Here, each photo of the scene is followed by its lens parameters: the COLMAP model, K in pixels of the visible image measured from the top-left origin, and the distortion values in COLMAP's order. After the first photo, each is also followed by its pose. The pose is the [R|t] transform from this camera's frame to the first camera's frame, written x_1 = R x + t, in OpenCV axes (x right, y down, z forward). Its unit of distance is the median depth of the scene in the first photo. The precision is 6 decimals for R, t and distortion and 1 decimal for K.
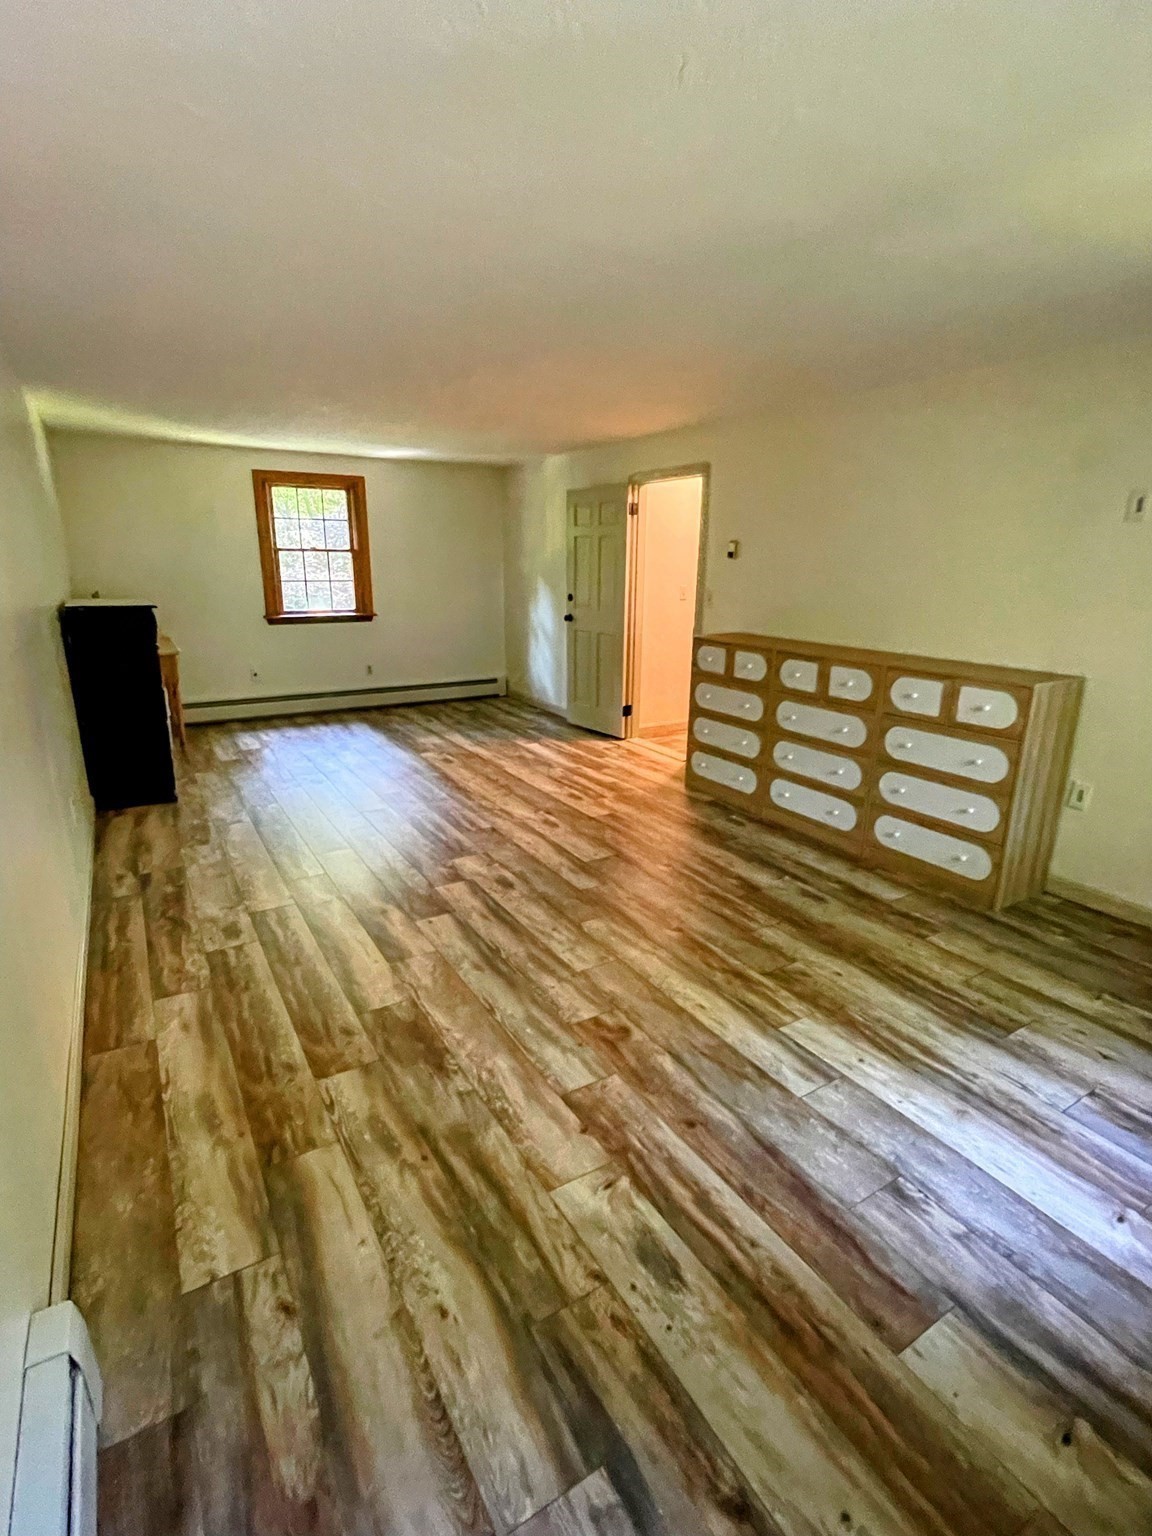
lens RADIAL K [[714.0, 0, 579.5], [0, 714.0, 764.7], [0, 0, 1]] dist [-0.032036, -0.000650]
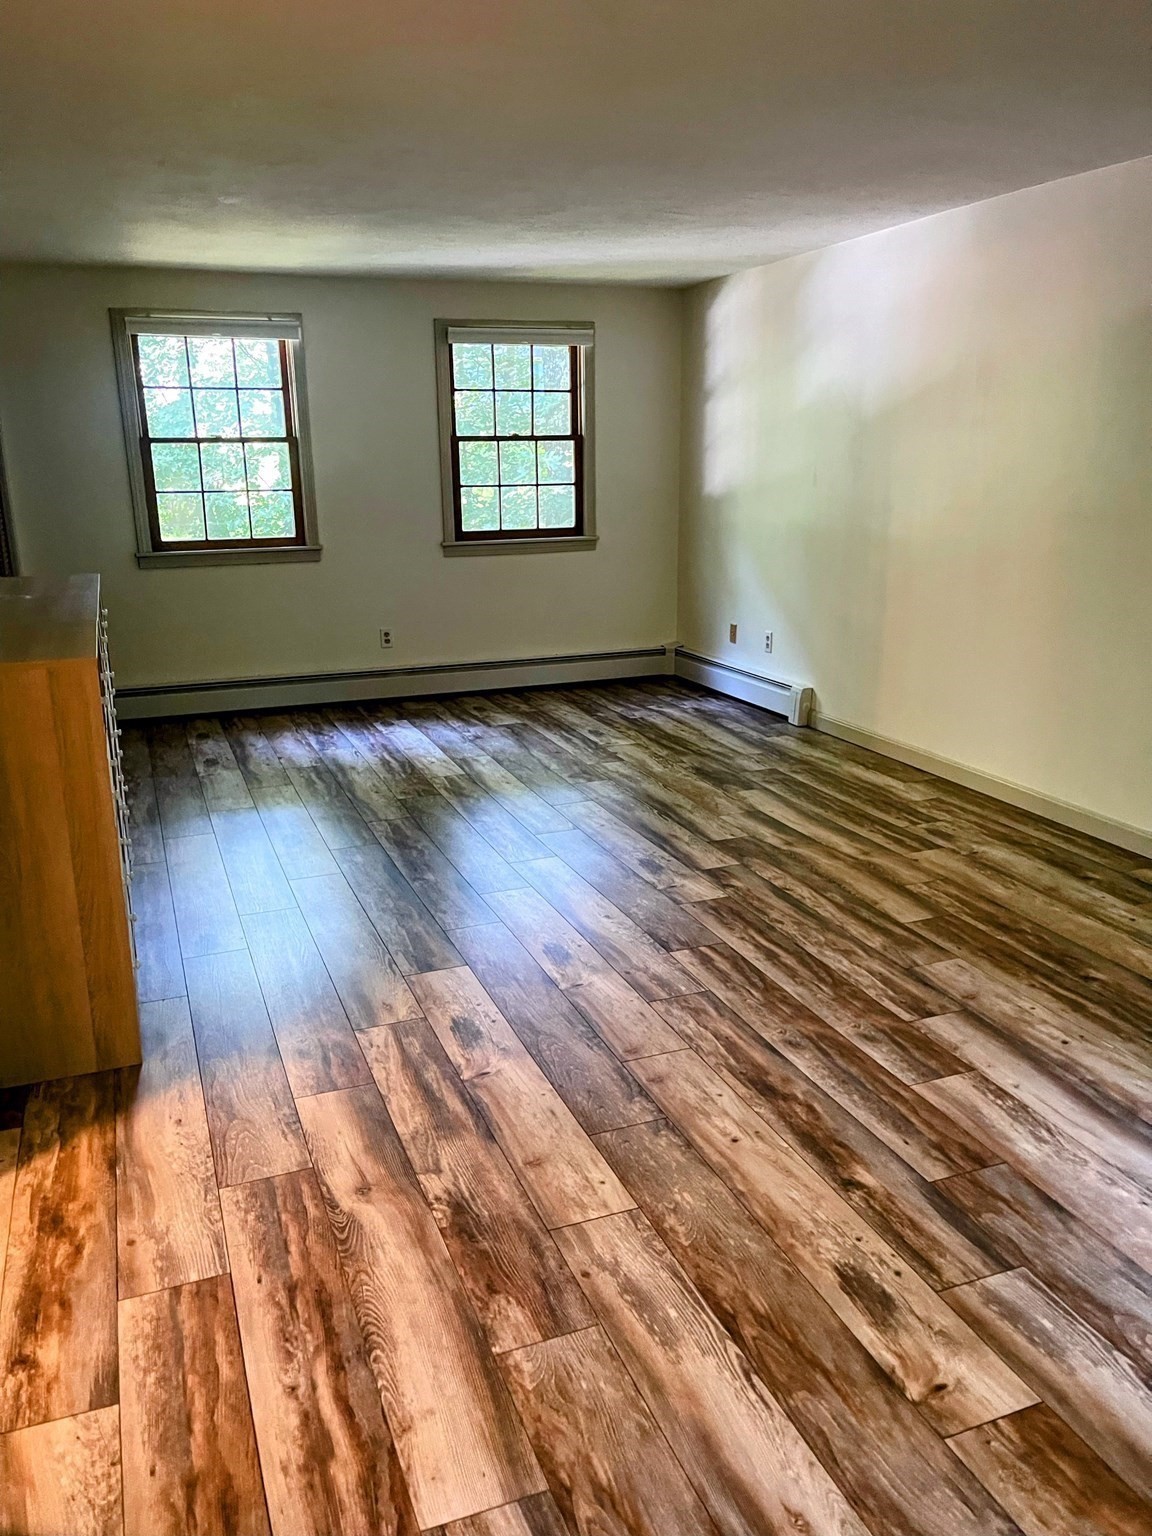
lens RADIAL K [[1150.7, 0, 574.5], [0, 1150.7, 769.3], [0, 0, 1]] dist [0.029045, -0.001625]
pose [[-0.982806, -0.046187, 0.178772, -0.314128], [0.053732, 0.854766, 0.516224, -0.738507], [-0.176651, 0.516954, -0.837588, 2.603700]]
